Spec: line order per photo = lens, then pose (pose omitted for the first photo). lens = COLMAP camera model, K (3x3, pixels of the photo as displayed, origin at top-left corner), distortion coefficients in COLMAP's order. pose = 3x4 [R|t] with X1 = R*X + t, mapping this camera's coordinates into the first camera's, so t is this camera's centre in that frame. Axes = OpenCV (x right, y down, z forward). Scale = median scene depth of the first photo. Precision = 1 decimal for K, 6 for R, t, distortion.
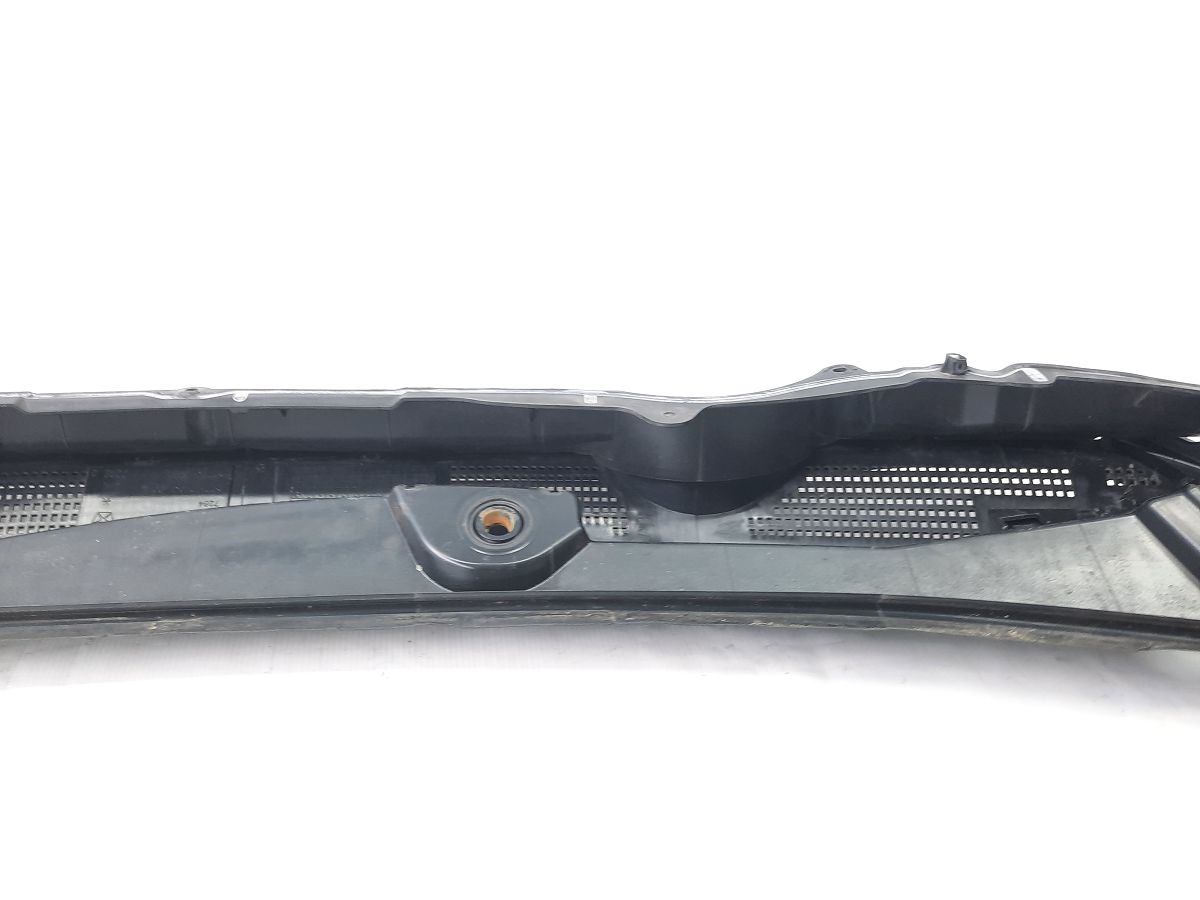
lens RADIAL K [[897.1, 0, 601.1], [0, 897.1, 453.9], [0, 0, 1]] dist [0.053286, -0.063430]
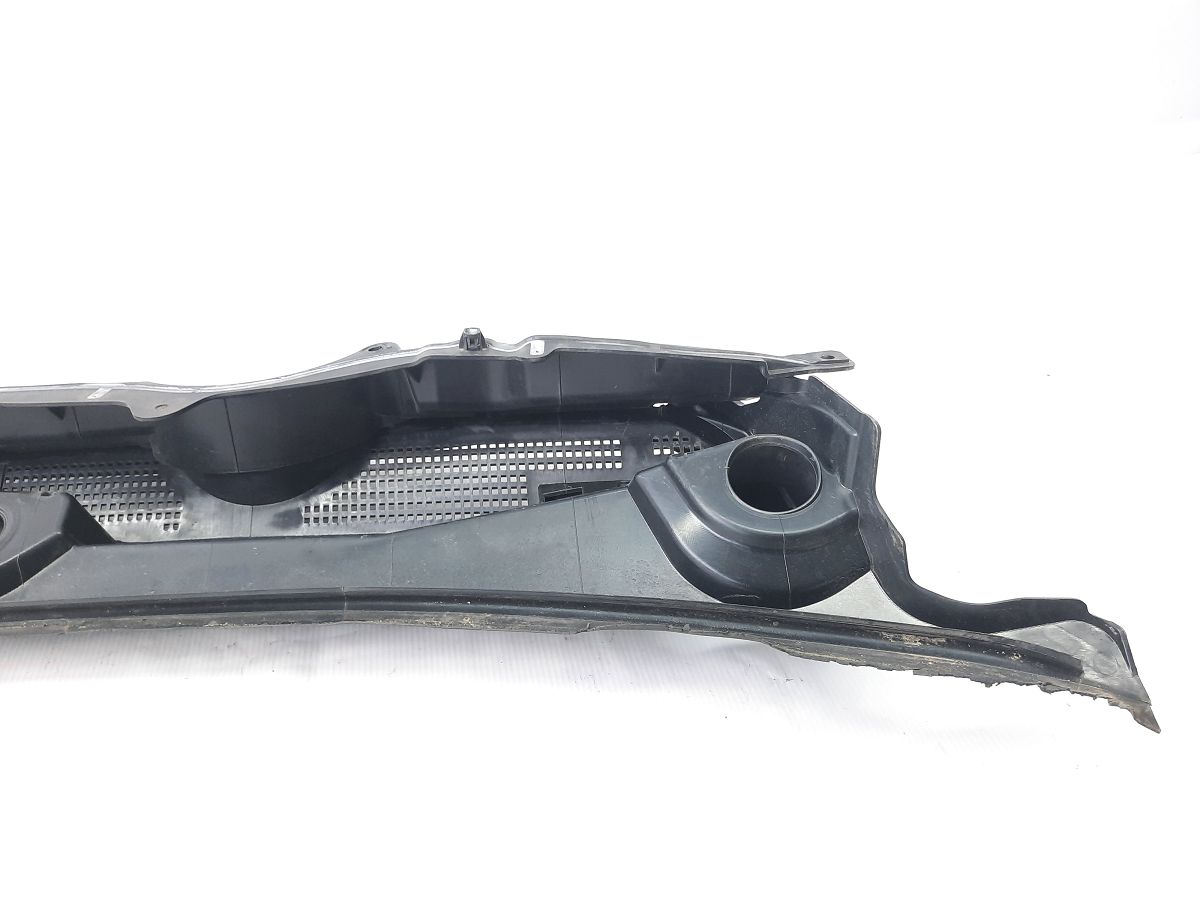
lens RADIAL K [[897.1, 0, 601.7], [0, 897.1, 448.9], [0, 0, 1]] dist [0.053286, -0.063430]
pose [[0.998556, -0.051680, 0.014698, 0.499296], [0.051078, 0.997941, 0.038782, -0.012287], [-0.016672, -0.037975, 0.999140, 0.033067]]
